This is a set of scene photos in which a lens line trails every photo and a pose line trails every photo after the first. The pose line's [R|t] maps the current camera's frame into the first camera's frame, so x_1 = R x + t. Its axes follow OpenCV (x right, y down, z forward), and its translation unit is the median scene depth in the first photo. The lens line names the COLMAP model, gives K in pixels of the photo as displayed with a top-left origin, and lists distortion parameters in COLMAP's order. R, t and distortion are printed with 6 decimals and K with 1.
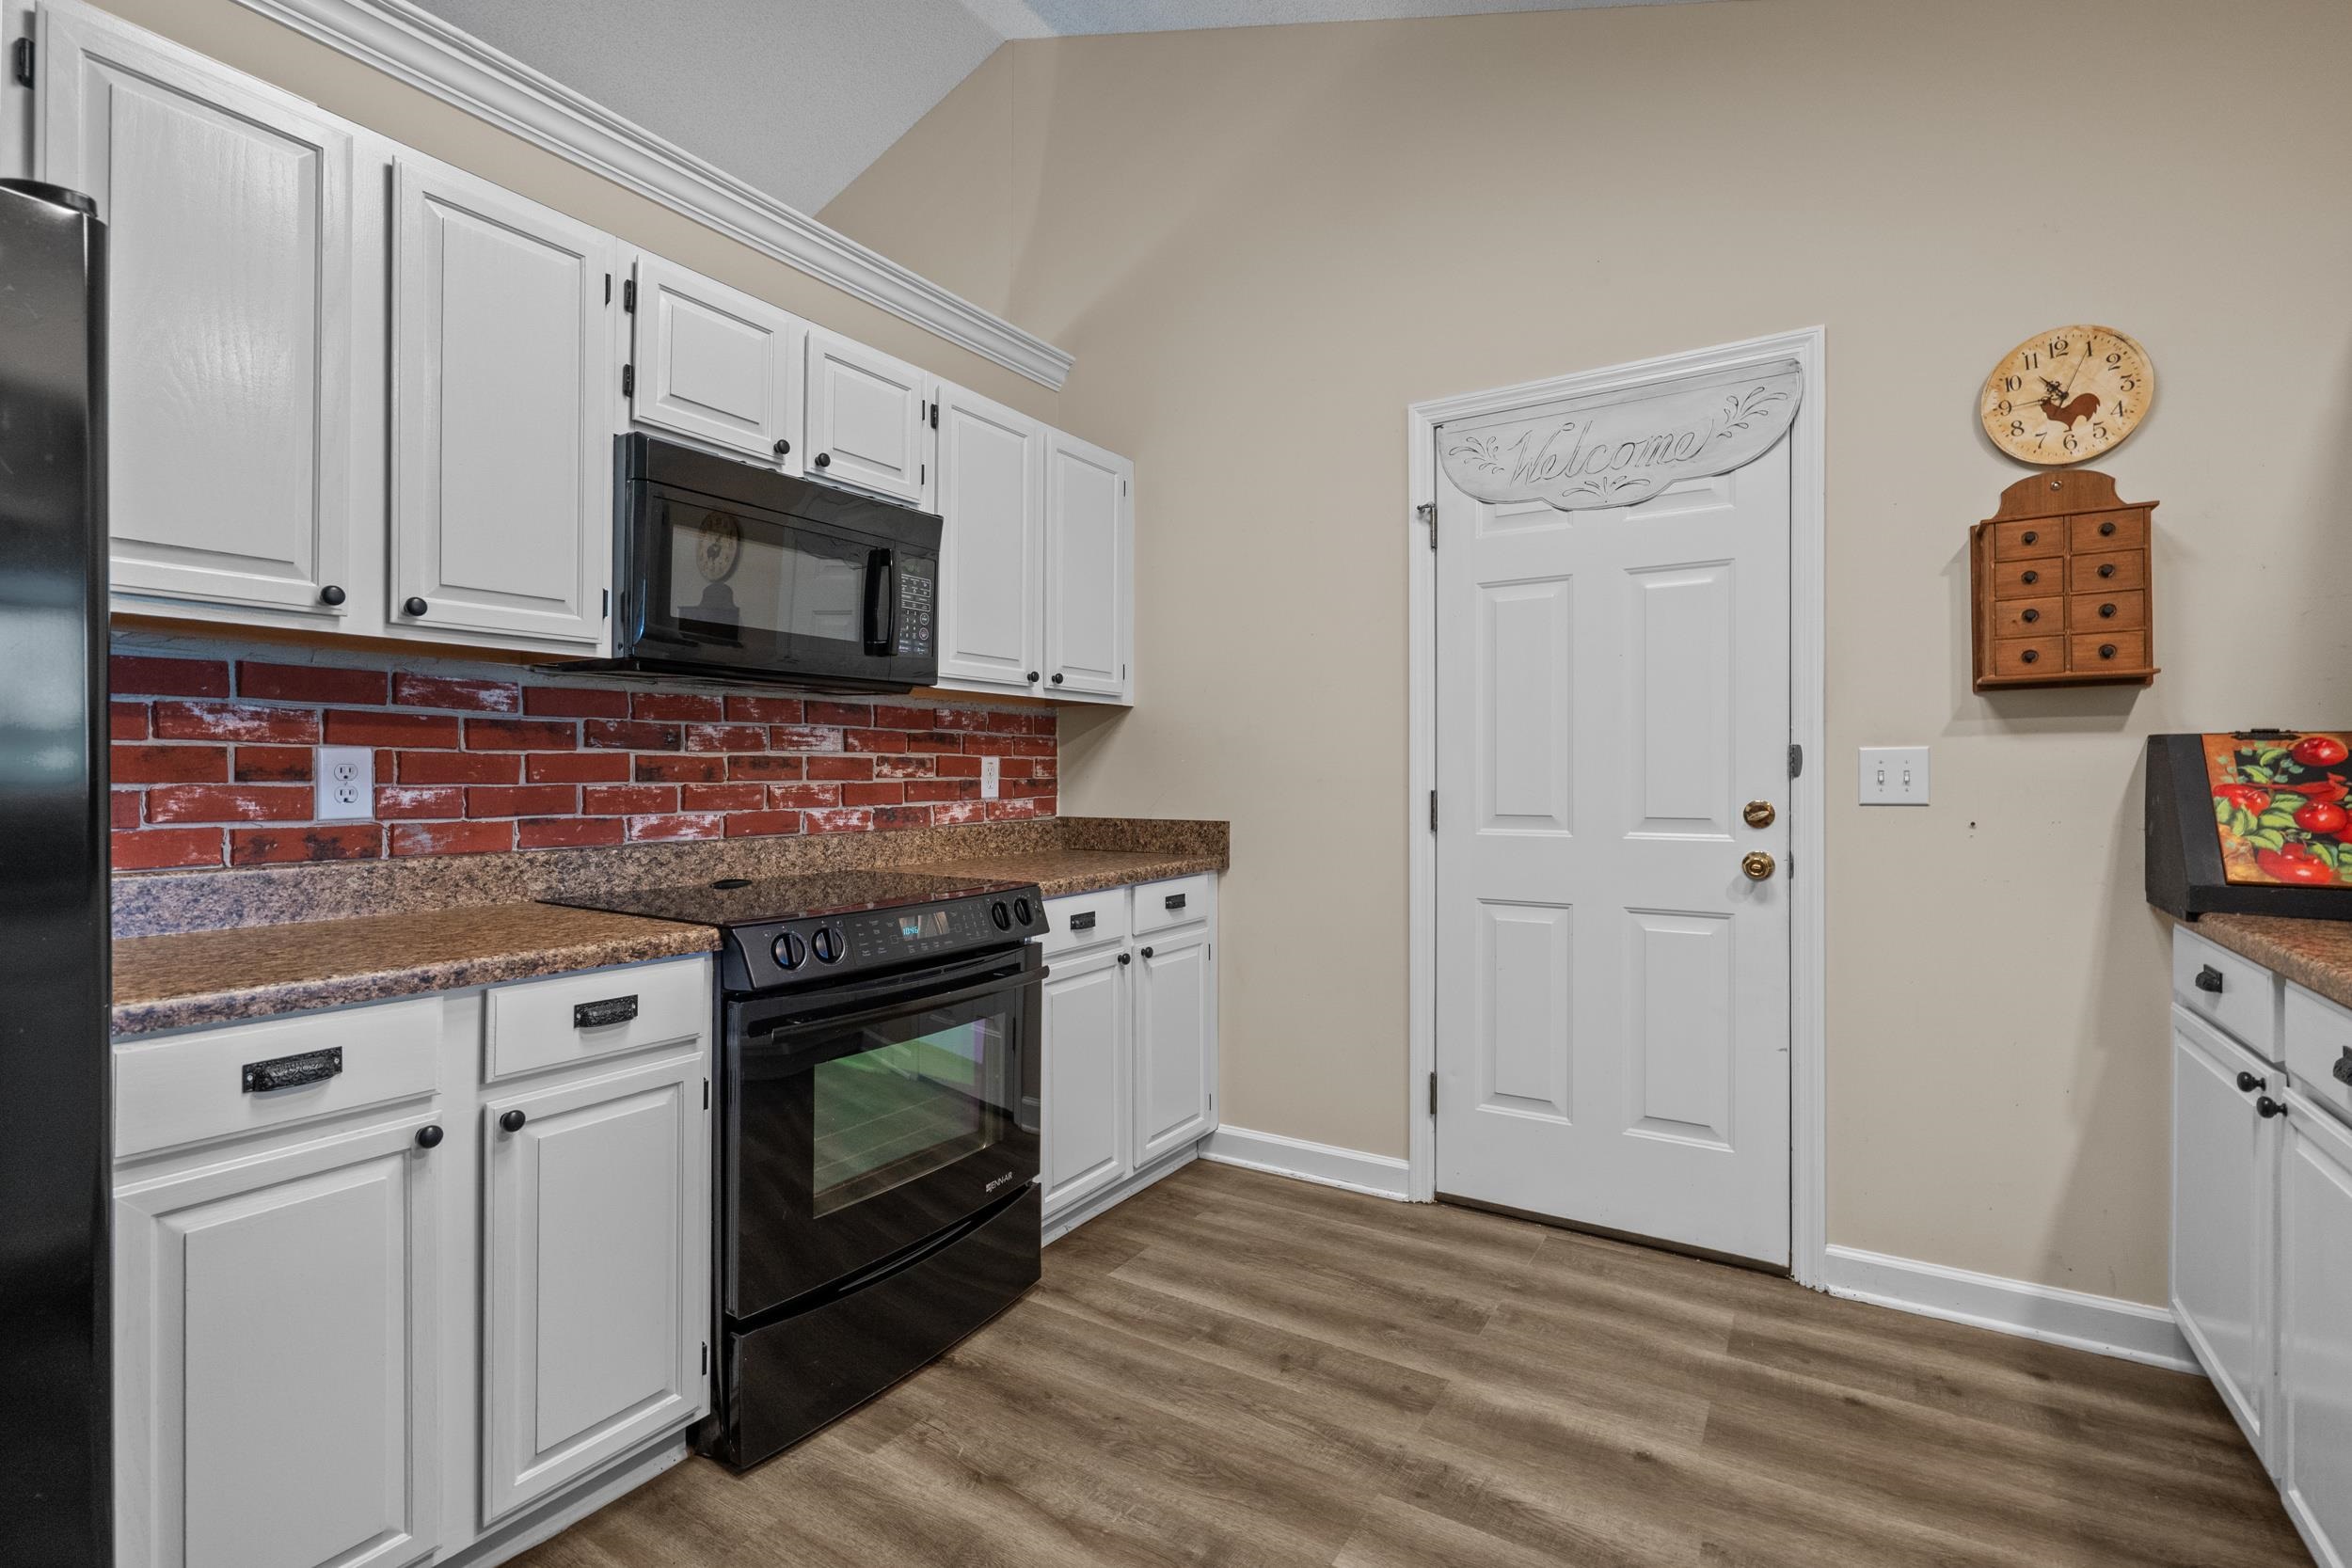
lens RADIAL K [[1065.2, 0, 1193.5], [0, 1065.2, 771.1], [0, 0, 1]] dist [-0.004846, 0.001632]
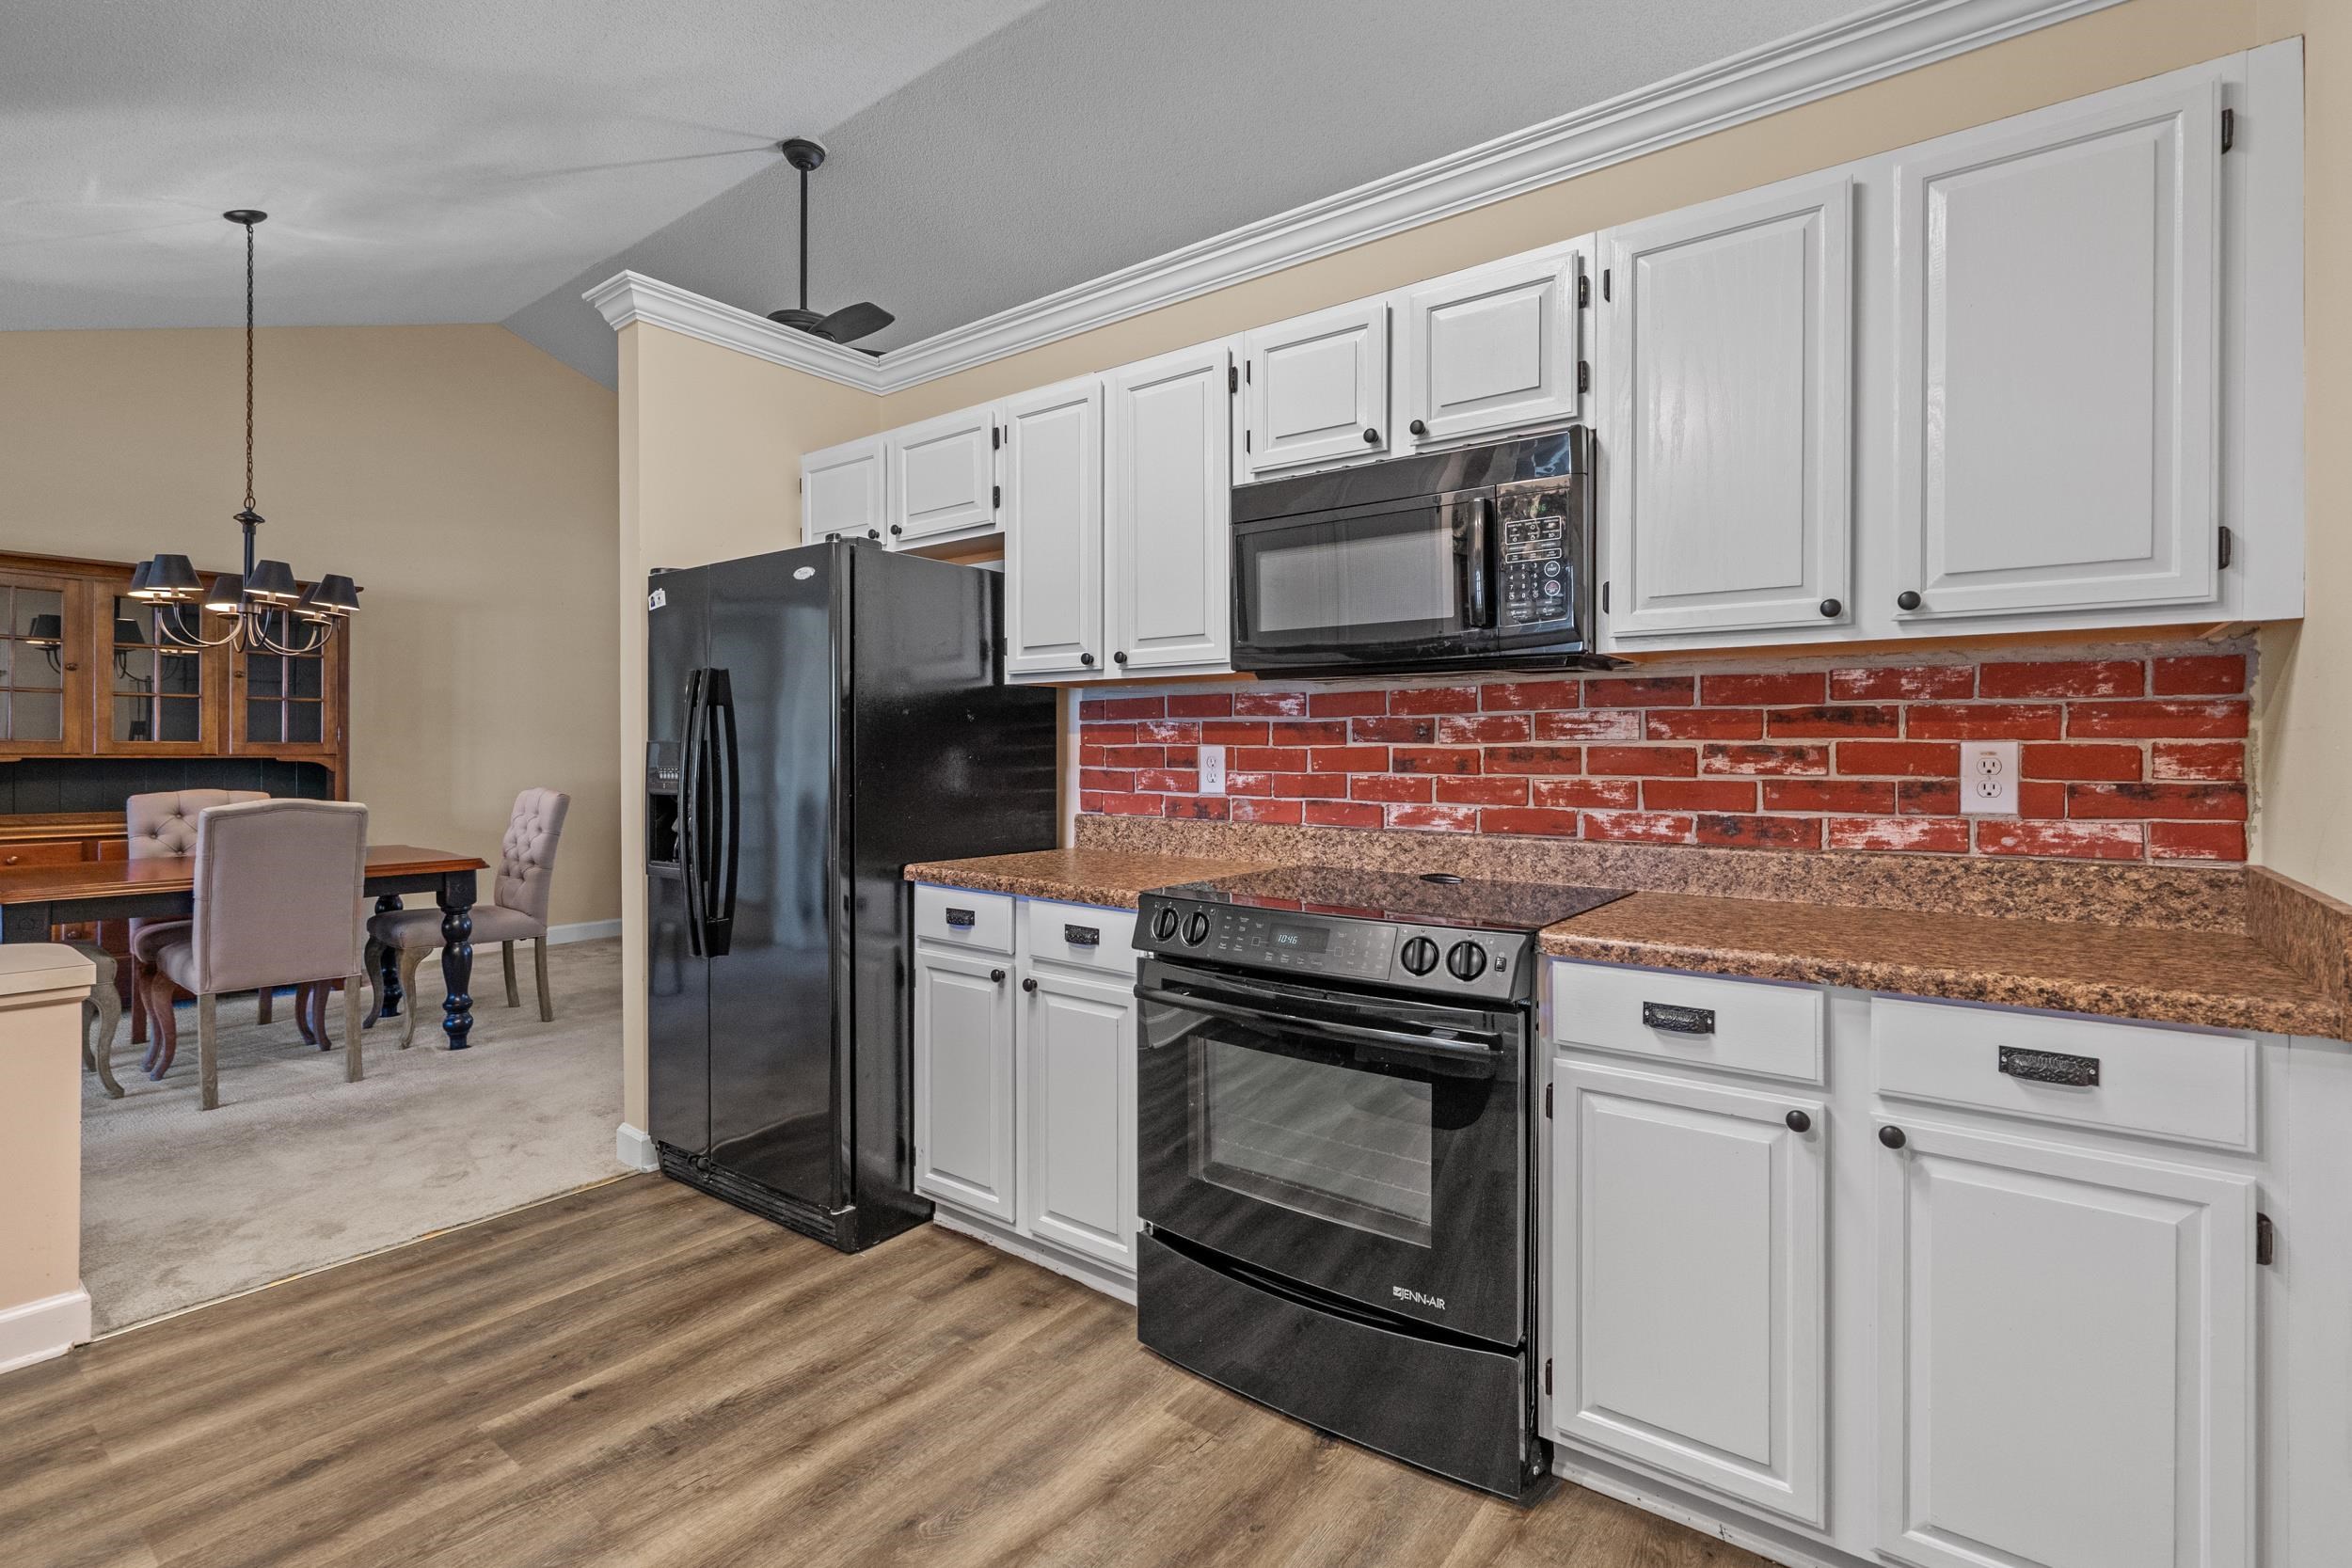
lens RADIAL K [[1065.2, 0, 1154.9], [0, 1065.2, 759.6], [0, 0, 1]] dist [-0.004846, 0.001632]
pose [[-0.095279, 0.004896, -0.995439, 0.553268], [-0.001648, 0.999986, 0.005076, -0.008052], [0.995449, 0.002124, -0.095270, 0.809097]]
